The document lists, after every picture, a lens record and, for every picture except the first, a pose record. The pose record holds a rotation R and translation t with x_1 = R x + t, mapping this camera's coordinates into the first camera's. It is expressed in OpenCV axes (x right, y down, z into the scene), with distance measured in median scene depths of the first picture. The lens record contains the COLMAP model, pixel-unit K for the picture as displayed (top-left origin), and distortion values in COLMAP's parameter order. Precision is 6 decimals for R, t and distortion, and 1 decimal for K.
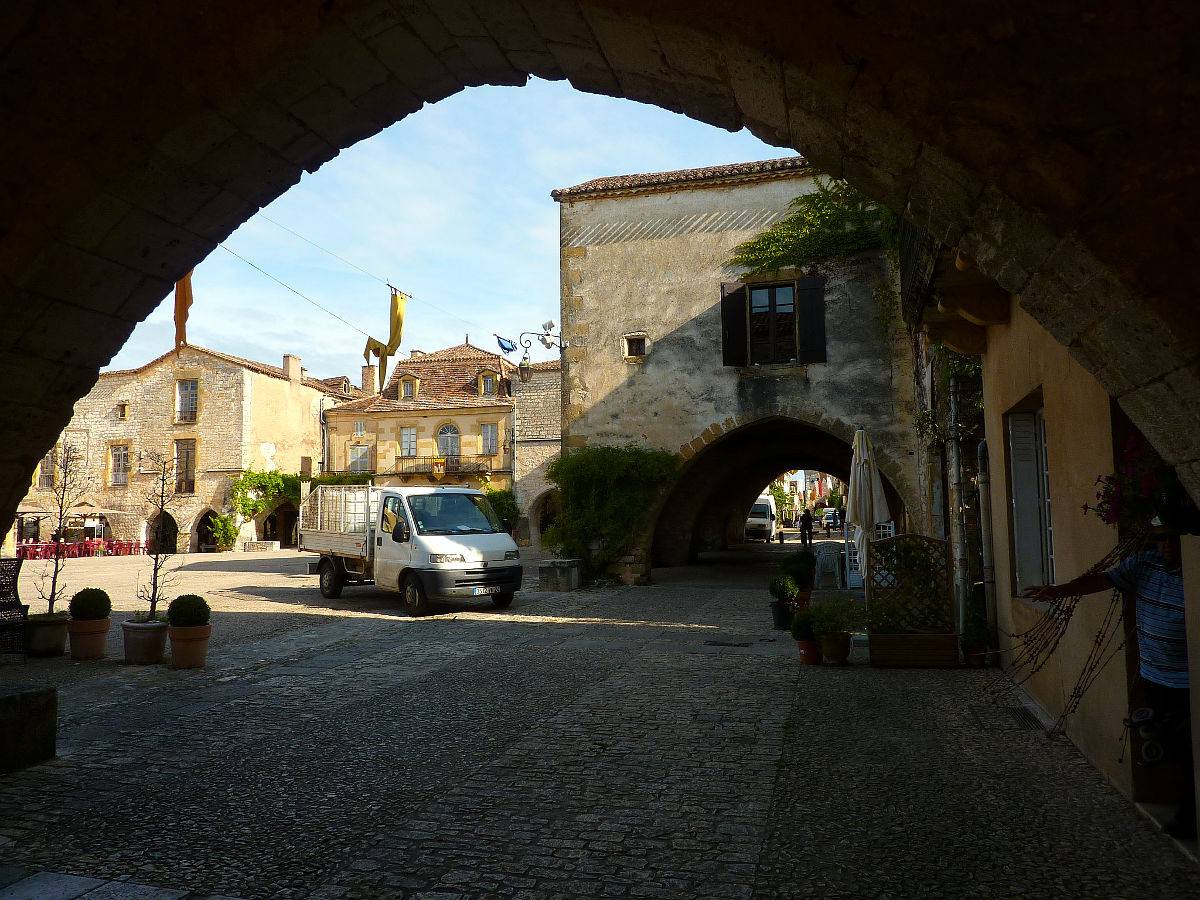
lens RADIAL K [[881.3, 0, 600.0], [0, 881.3, 450.0], [0, 0, 1]] dist [-0.030573, 0.006581]
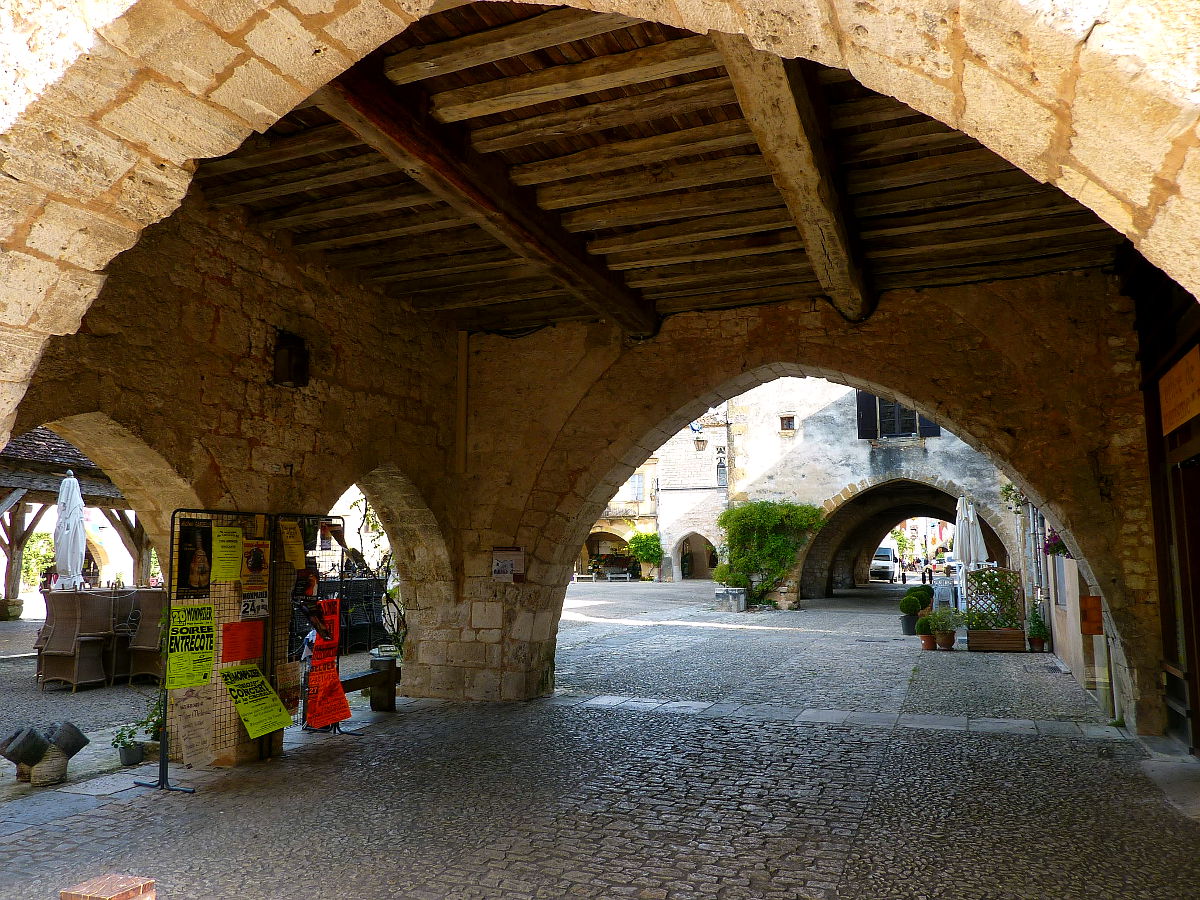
lens RADIAL K [[869.1, 0, 600.0], [0, 869.1, 450.0], [0, 0, 1]] dist [-0.049513, -0.003992]
pose [[0.991396, -0.002314, -0.130877, -0.066273], [-0.004056, 0.998821, -0.048383, -0.016395], [0.130834, 0.048498, 0.990217, -0.290701]]
